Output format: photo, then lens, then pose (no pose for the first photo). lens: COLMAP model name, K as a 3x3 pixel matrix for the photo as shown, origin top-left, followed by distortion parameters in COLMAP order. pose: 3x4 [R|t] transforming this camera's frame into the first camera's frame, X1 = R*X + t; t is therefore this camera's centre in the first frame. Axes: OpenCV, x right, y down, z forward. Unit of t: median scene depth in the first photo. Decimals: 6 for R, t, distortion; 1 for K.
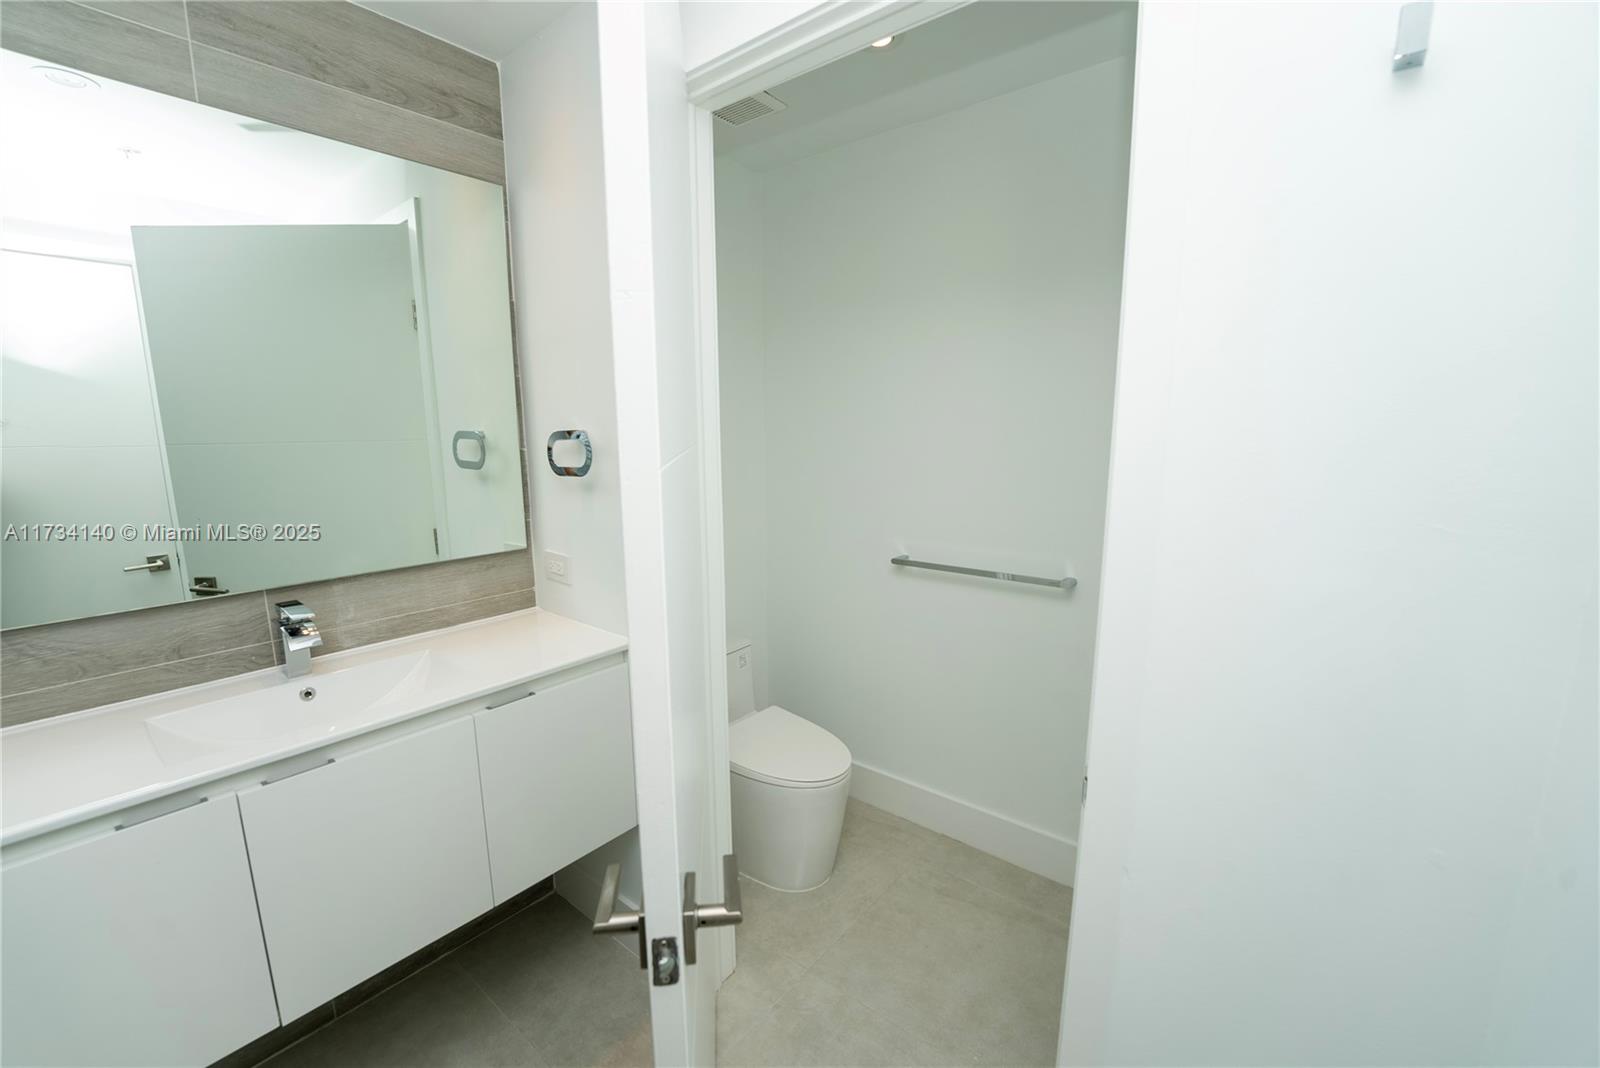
lens RADIAL K [[652.1, 0, 798.9], [0, 652.1, 534.1], [0, 0, 1]] dist [-0.022088, 0.002781]
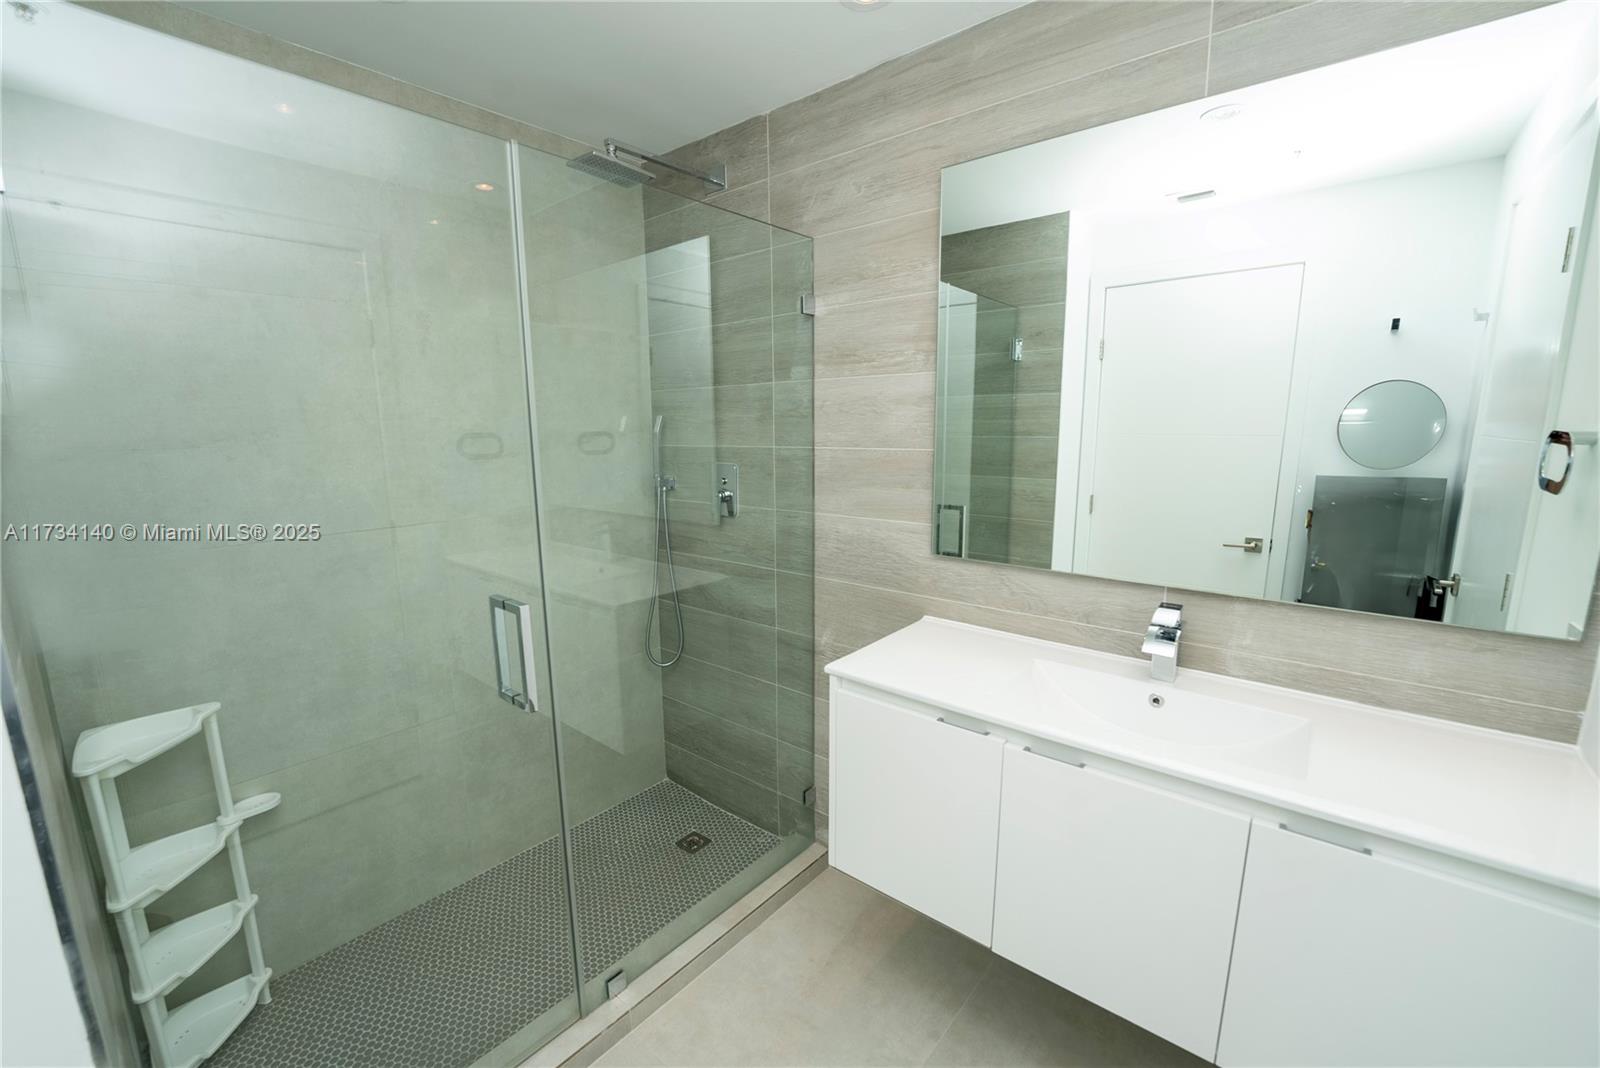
lens RADIAL K [[652.1, 0, 798.1], [0, 652.1, 541.3], [0, 0, 1]] dist [-0.022088, 0.002781]
pose [[-0.004945, 0.185997, -0.982538, 0.154539], [-0.157987, 0.970065, 0.184431, -0.079507], [0.987429, 0.156140, 0.024588, 0.408601]]
